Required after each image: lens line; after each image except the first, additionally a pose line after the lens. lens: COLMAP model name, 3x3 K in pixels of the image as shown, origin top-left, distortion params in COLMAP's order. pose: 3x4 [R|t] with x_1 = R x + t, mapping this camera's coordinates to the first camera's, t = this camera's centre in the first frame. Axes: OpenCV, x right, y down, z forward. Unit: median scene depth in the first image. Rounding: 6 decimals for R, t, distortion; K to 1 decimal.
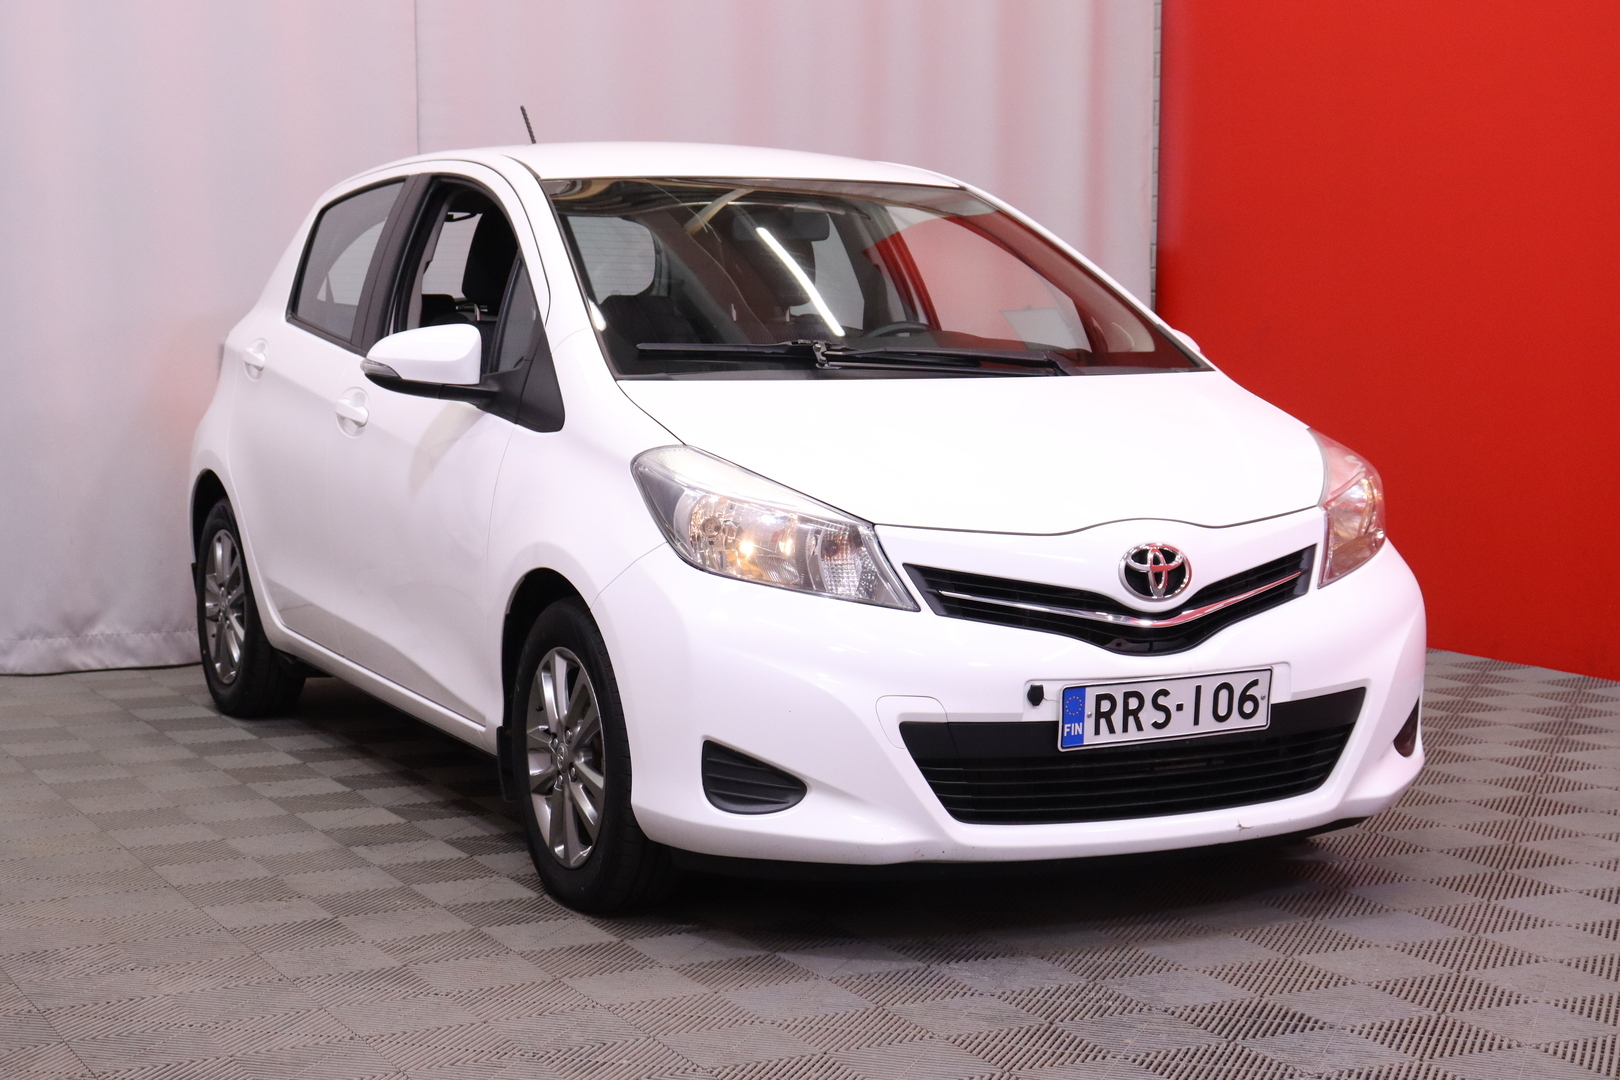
lens RADIAL K [[2831.1, 0, 815.1], [0, 2831.1, 534.4], [0, 0, 1]] dist [-0.036122, 0.000000]
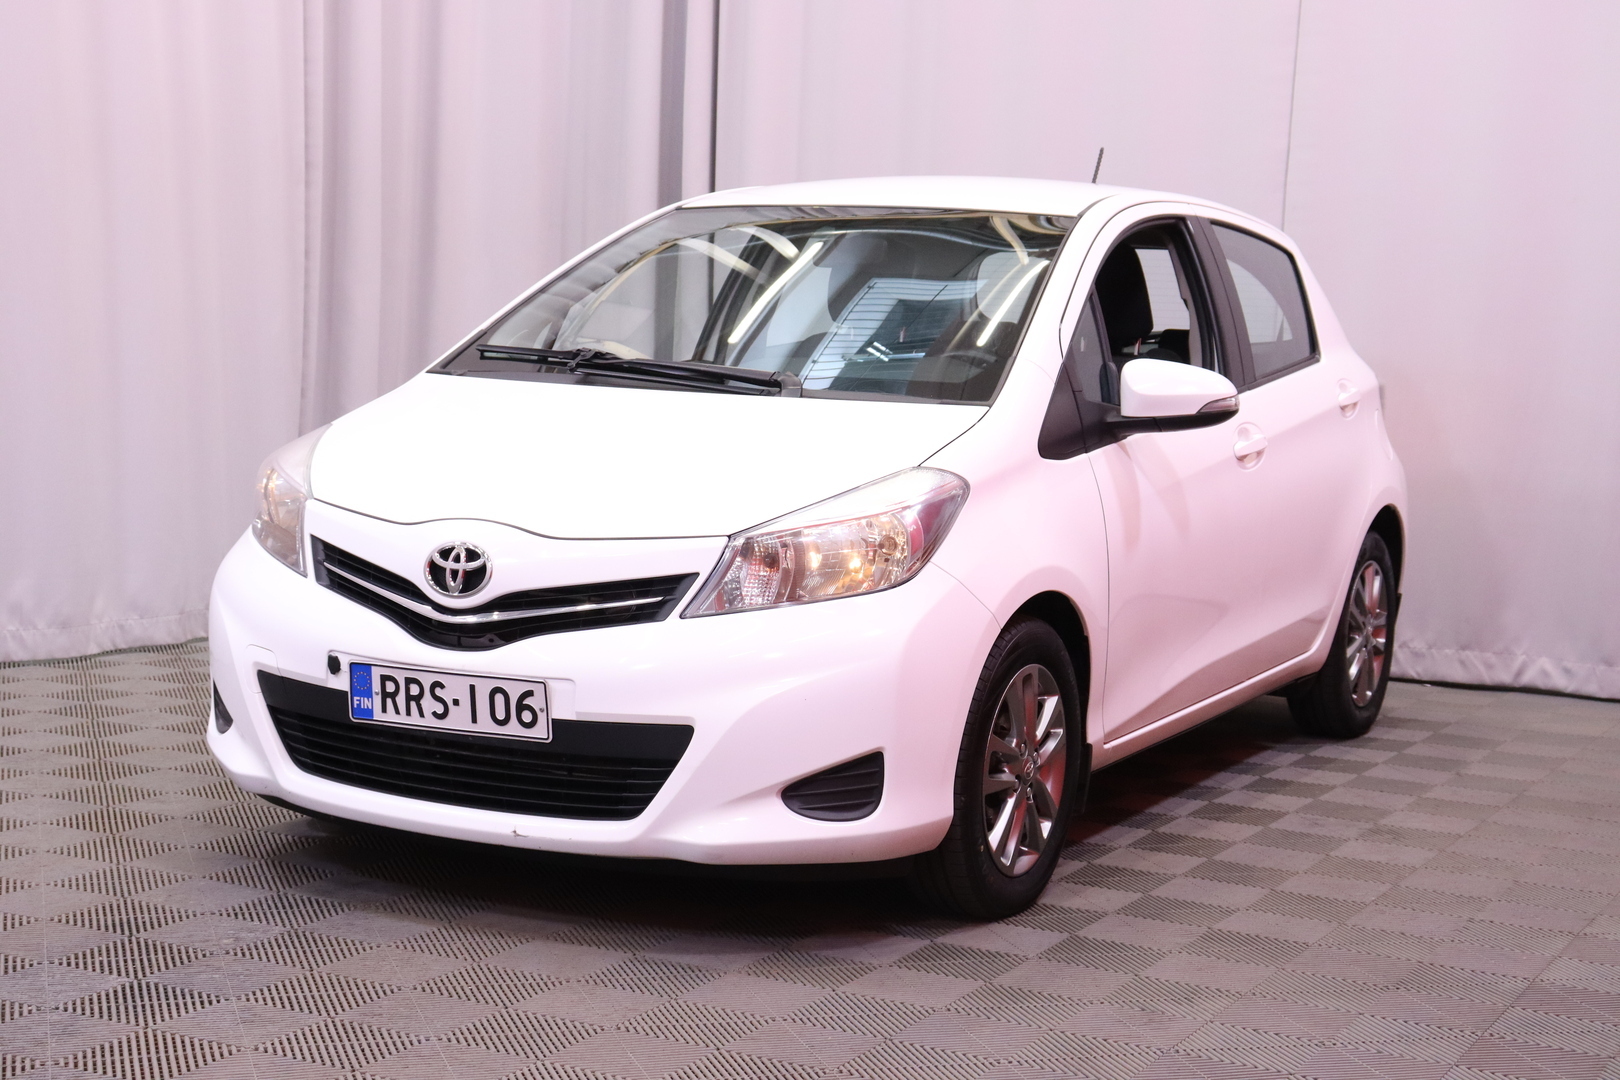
lens RADIAL K [[2574.8, 0, 807.4], [0, 2574.8, 546.9], [0, 0, 1]] dist [0.015329, 0.000000]
pose [[0.596675, 0.100449, -0.796172, 0.952609], [-0.110321, 0.992983, 0.042601, -0.049635], [0.794864, 0.062416, 0.603569, 0.532775]]
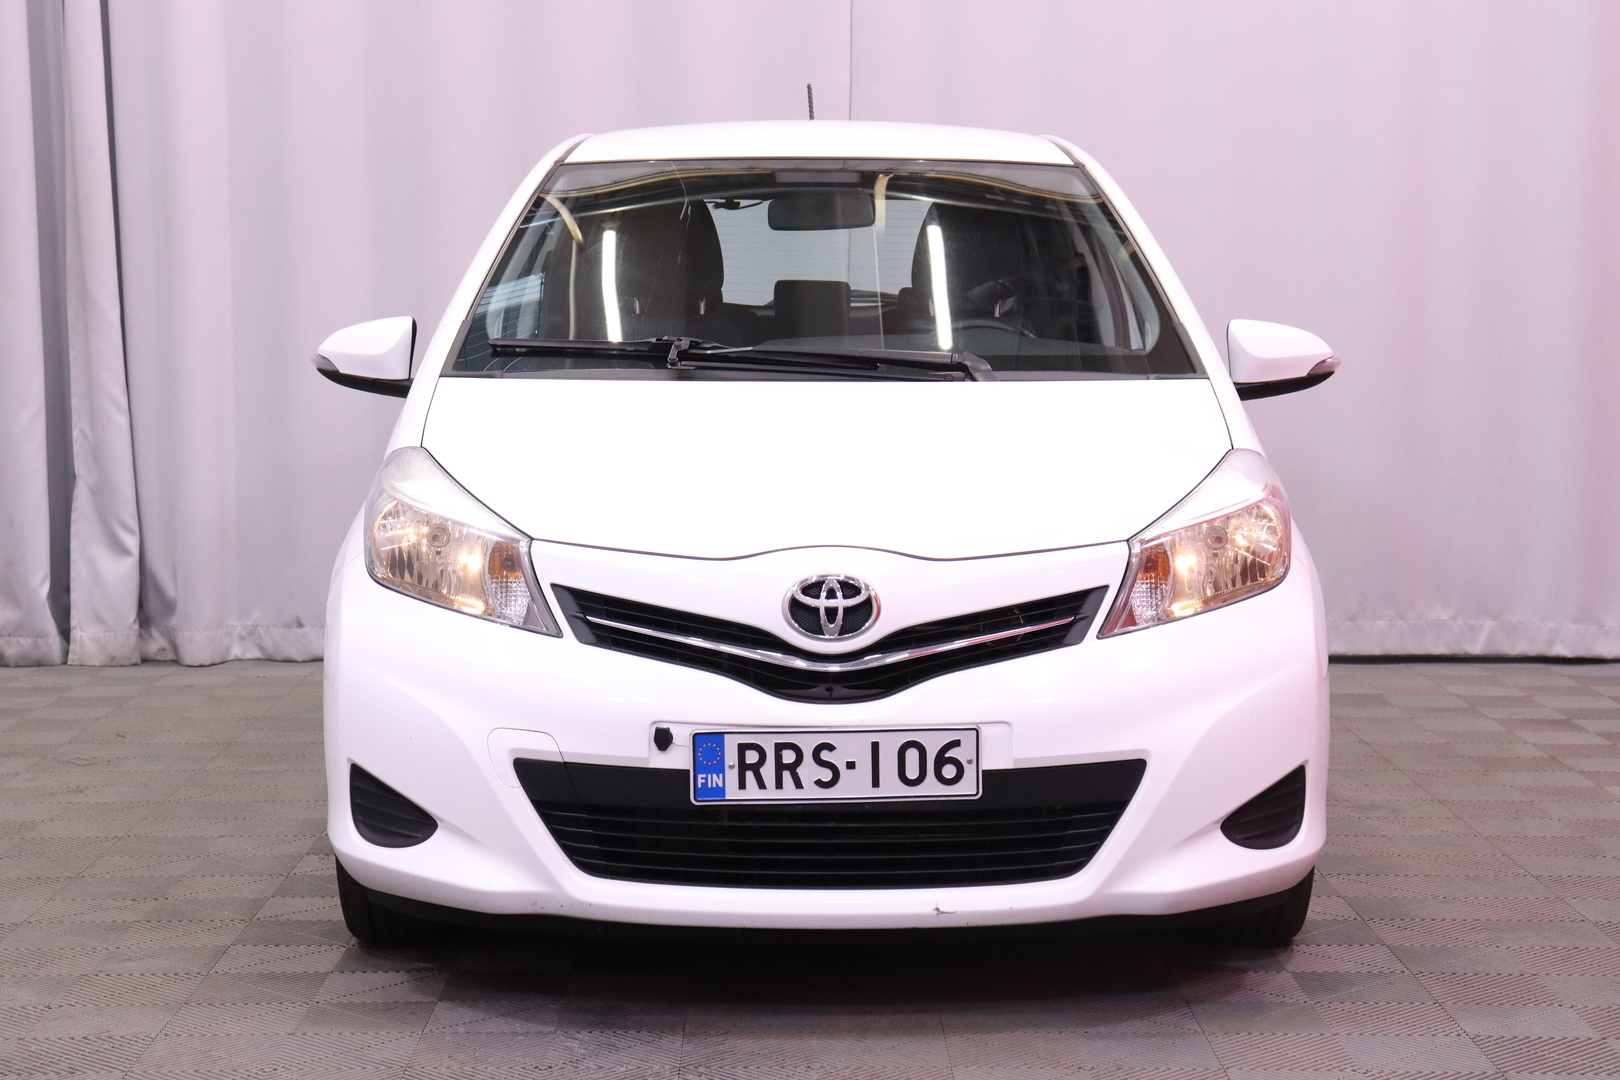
lens RADIAL K [[3037.8, 0, 816.5], [0, 3037.8, 541.9], [0, 0, 1]] dist [0.061829, 0.000000]
pose [[0.902271, 0.038772, -0.429423, 0.517322], [-0.039603, 0.999191, 0.007006, -0.013126], [0.429347, 0.010685, 0.903076, 0.157404]]
